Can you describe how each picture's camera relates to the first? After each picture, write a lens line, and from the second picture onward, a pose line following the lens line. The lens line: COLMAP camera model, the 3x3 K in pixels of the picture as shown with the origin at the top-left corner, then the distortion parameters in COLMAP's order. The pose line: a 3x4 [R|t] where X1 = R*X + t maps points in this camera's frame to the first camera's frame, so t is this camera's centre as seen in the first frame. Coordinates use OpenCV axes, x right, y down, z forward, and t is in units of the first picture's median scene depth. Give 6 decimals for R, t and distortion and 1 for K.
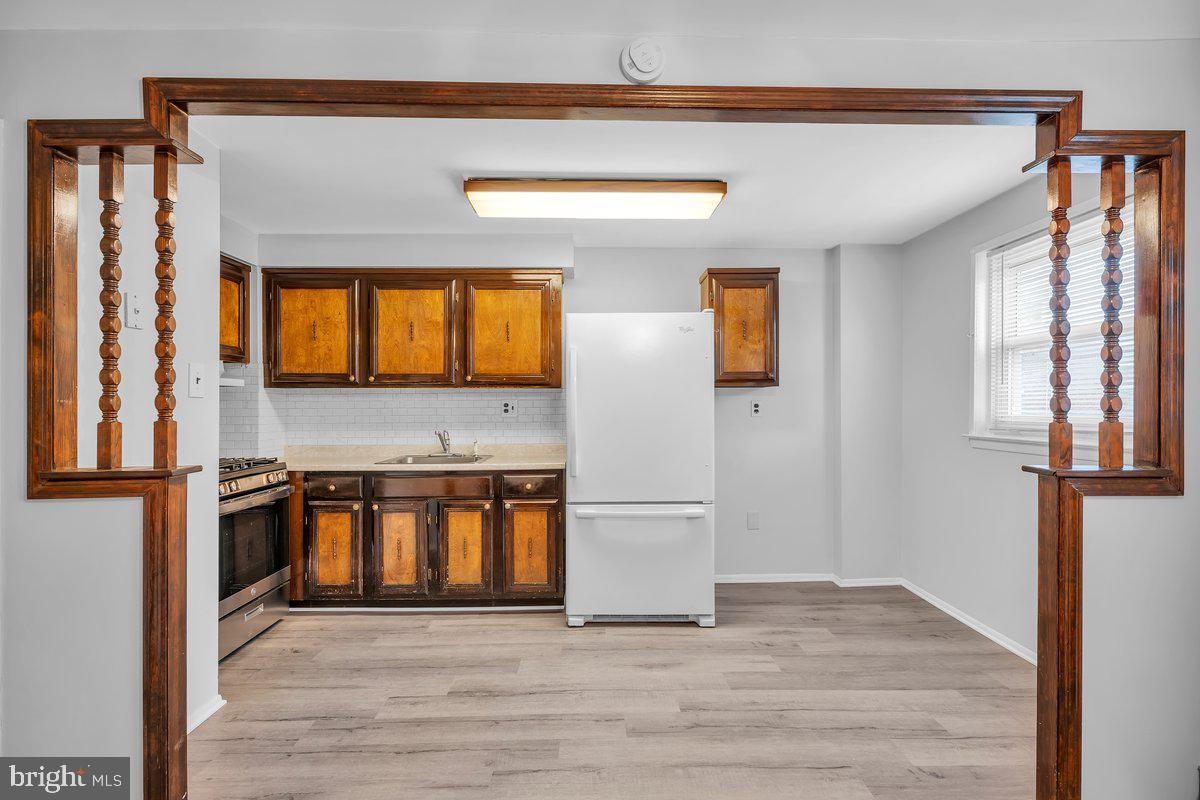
lens RADIAL K [[599.1, 0, 601.8], [0, 599.1, 411.7], [0, 0, 1]] dist [0.000751, 0.000115]
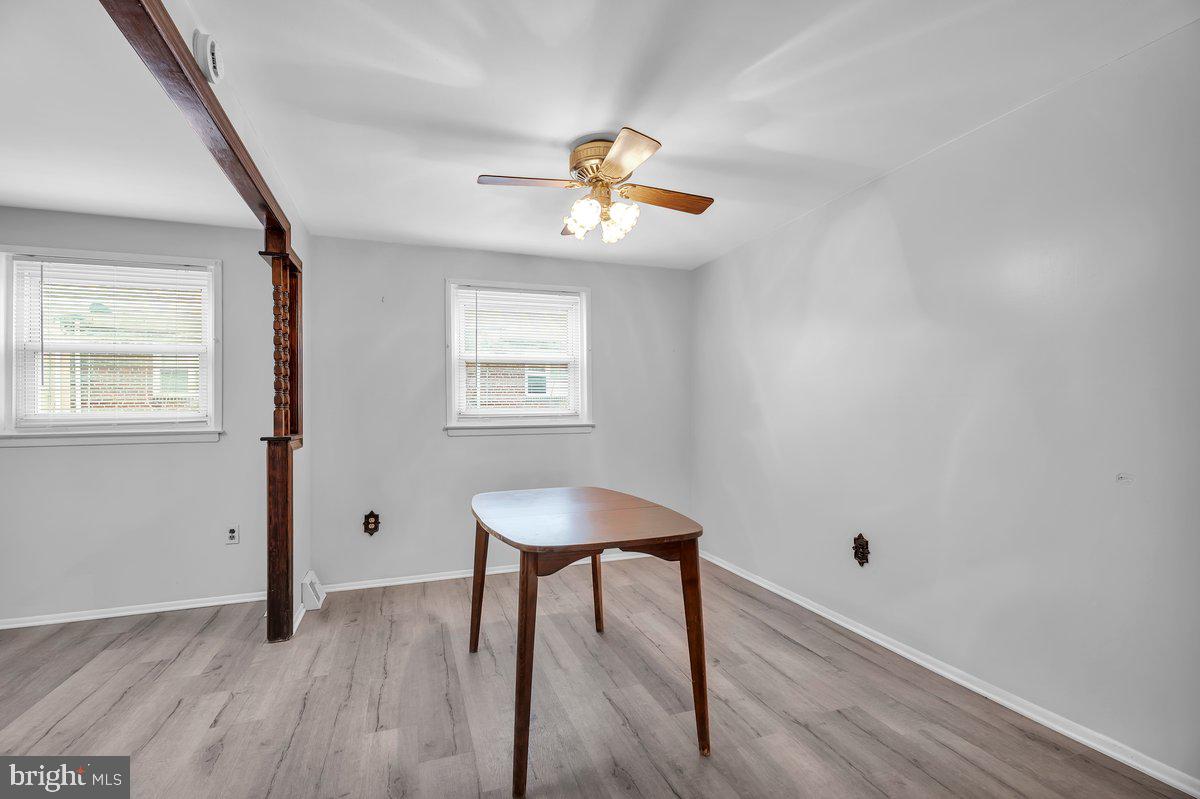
lens RADIAL K [[541.0, 0, 598.4], [0, 541.0, 407.8], [0, 0, 1]] dist [0.006119, 0.000326]
pose [[-0.323789, 0.012562, 0.946046, -0.542569], [0.021388, 0.999754, -0.005955, 0.020940], [-0.945887, 0.018306, -0.323978, 0.336133]]
